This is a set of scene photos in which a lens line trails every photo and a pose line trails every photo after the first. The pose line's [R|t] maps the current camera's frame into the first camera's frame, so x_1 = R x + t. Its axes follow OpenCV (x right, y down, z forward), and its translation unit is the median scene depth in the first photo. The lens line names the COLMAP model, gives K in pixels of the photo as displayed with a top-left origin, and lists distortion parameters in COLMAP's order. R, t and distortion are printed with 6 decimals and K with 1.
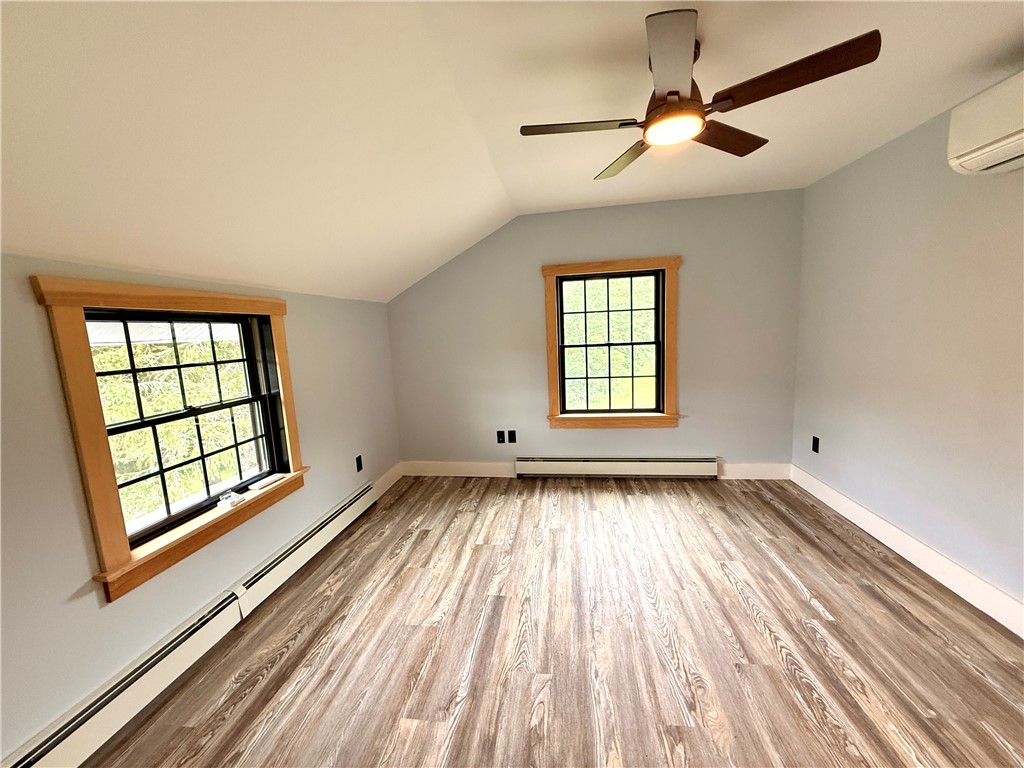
lens RADIAL K [[405.1, 0, 503.5], [0, 405.1, 389.1], [0, 0, 1]] dist [-0.008055, 0.002123]
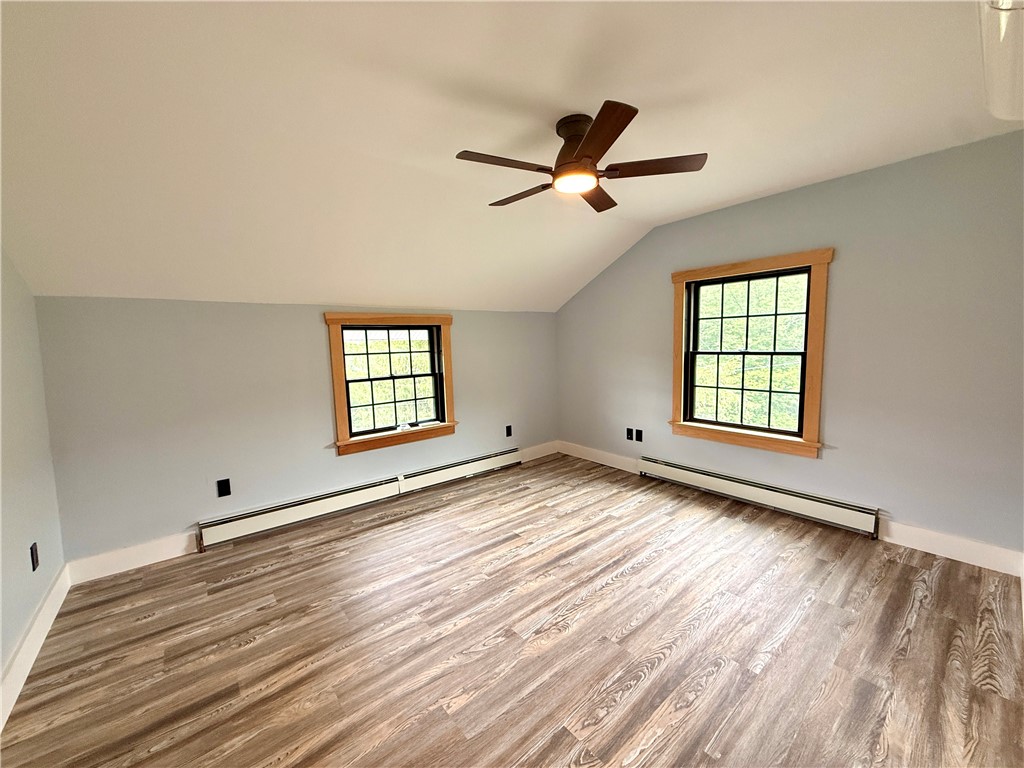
lens RADIAL K [[405.1, 0, 508.1], [0, 405.1, 389.4], [0, 0, 1]] dist [-0.008055, 0.002123]
pose [[0.733557, 0.105457, -0.671396, 0.583275], [-0.103432, 0.993703, 0.043075, -0.016061], [0.671711, 0.037846, 0.739846, -0.026525]]
